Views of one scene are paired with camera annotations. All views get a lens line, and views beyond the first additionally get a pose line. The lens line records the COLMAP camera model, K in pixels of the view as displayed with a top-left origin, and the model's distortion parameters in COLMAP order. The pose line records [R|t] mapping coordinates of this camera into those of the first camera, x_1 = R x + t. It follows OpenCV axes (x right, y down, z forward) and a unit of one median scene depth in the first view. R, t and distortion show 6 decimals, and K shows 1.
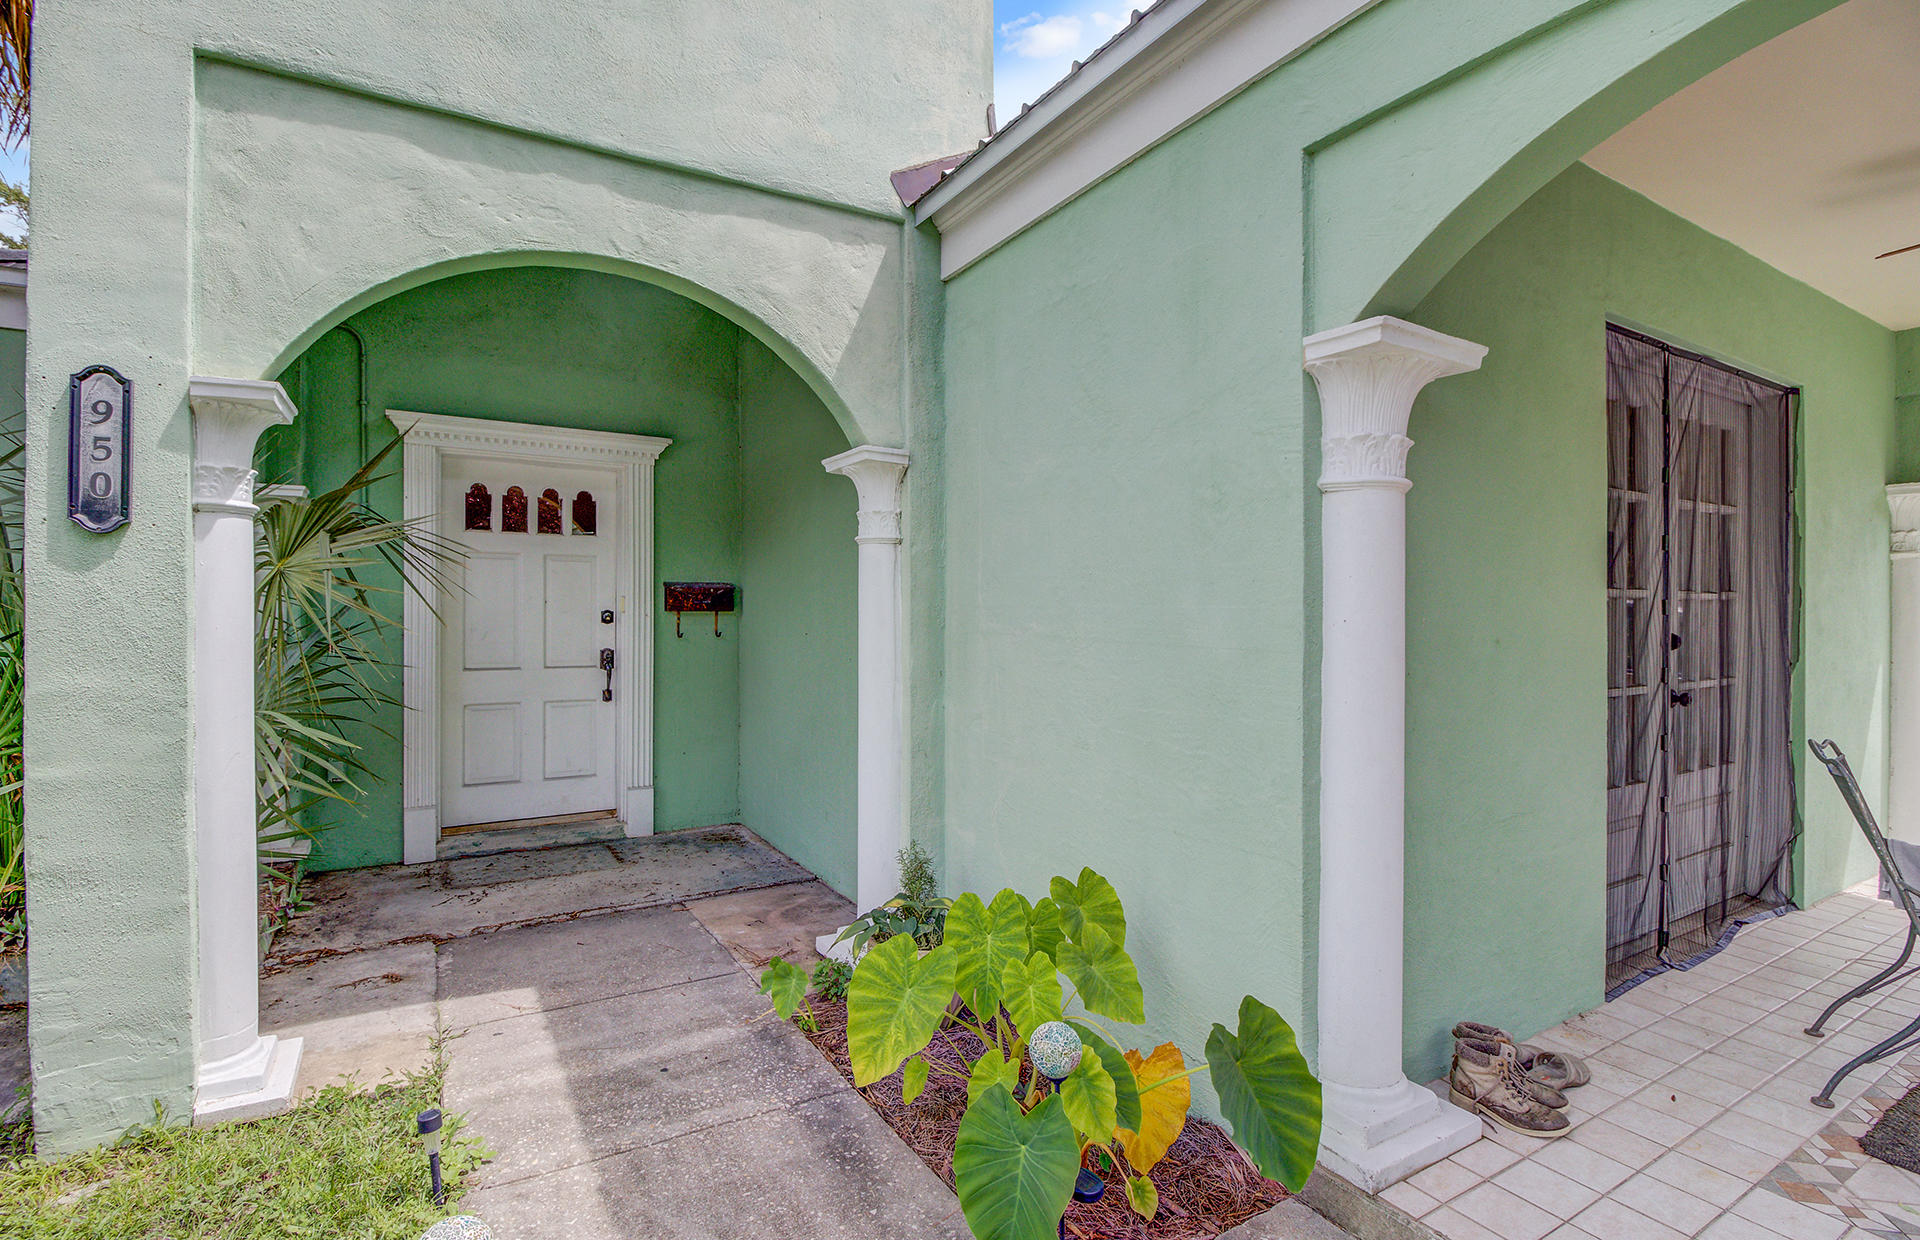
lens RADIAL K [[903.1, 0, 956.6], [0, 903.1, 638.2], [0, 0, 1]] dist [0.000818, -0.000021]
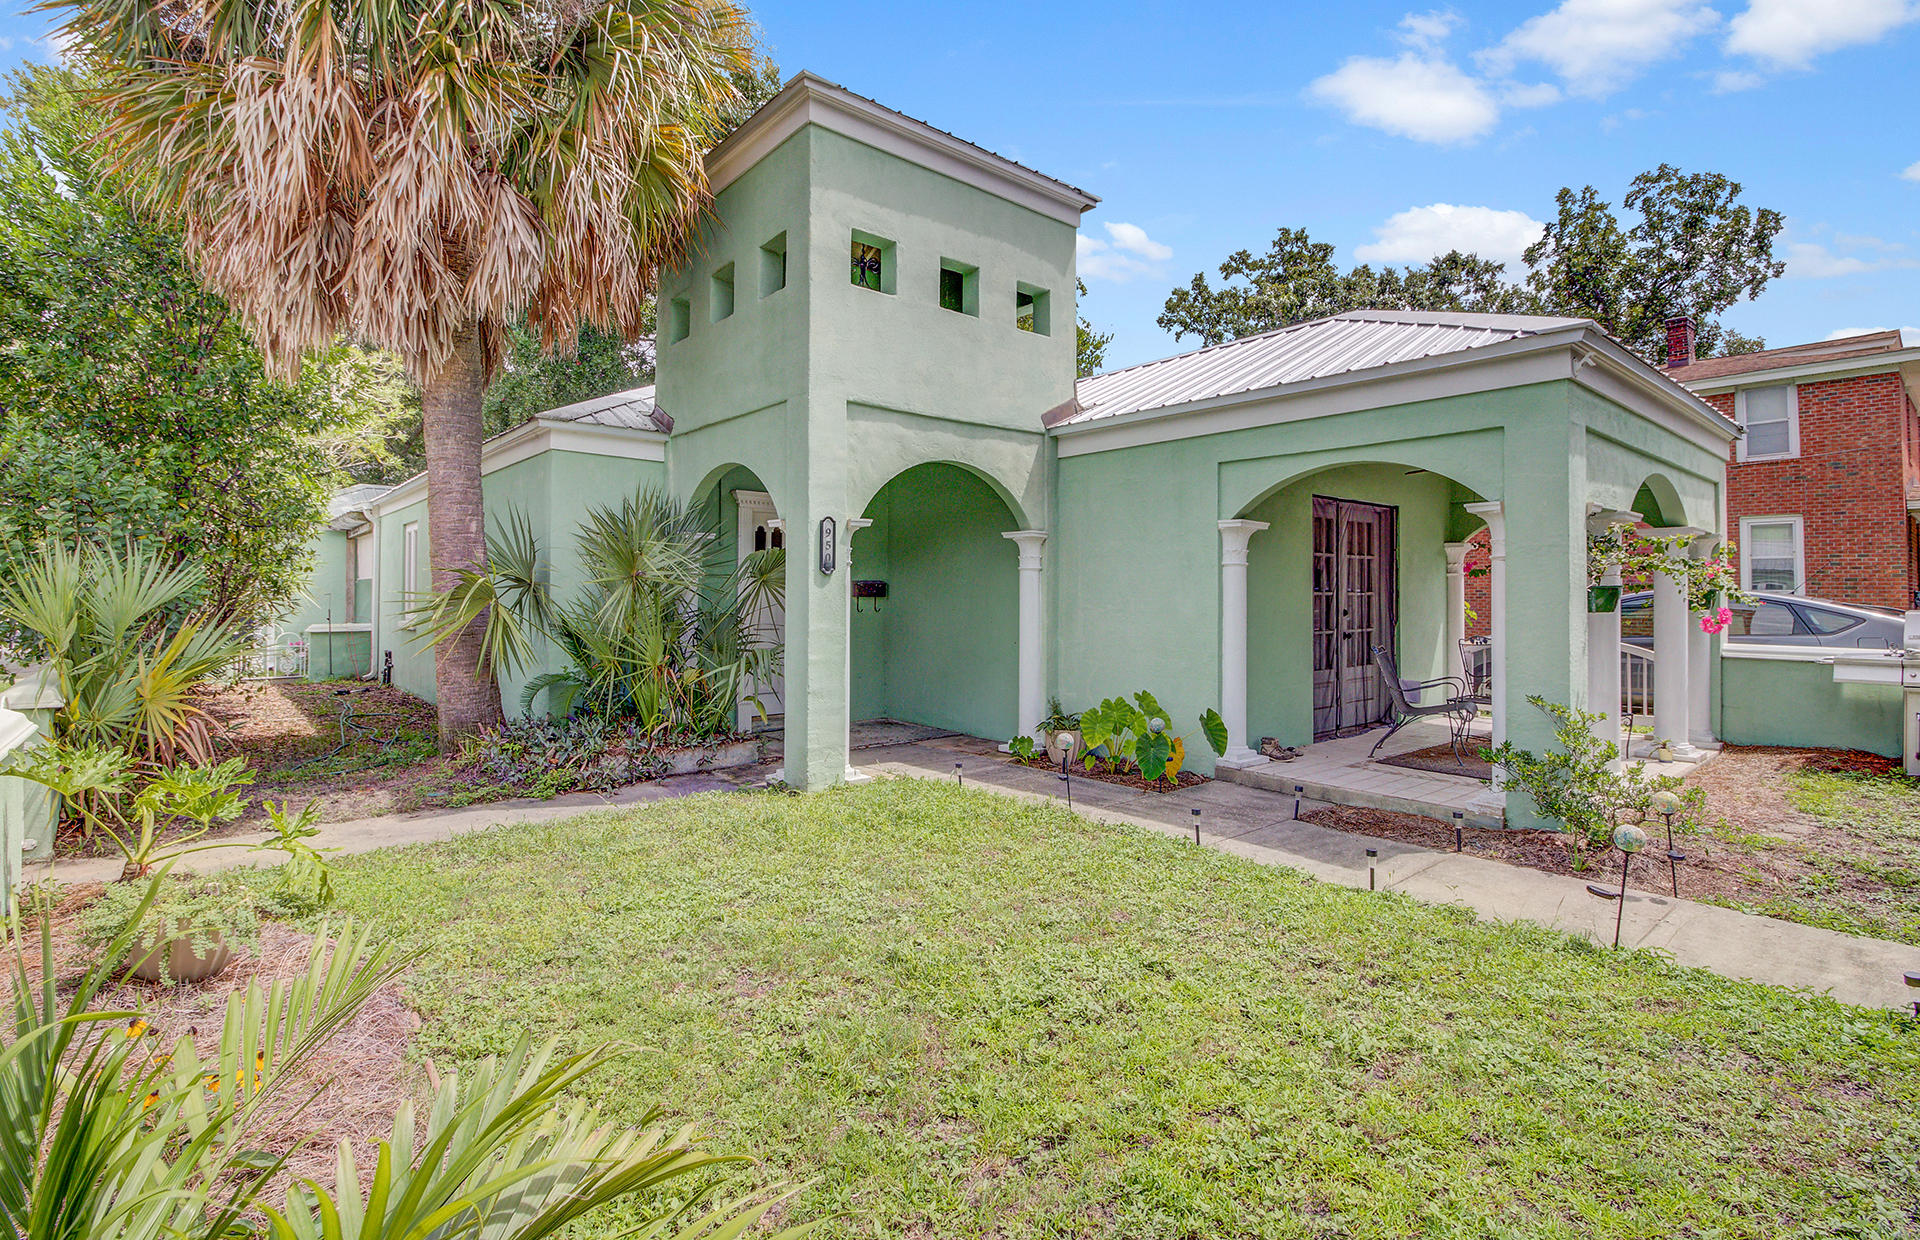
lens RADIAL K [[909.9, 0, 960.0], [0, 909.9, 620.0], [0, 0, 1]] dist [-0.001922, -0.000263]
pose [[0.983590, -0.000501, 0.180415, -0.750782], [-0.000285, 0.999991, 0.004330, 0.012005], [-0.180415, -0.004311, 0.983581, -1.377136]]
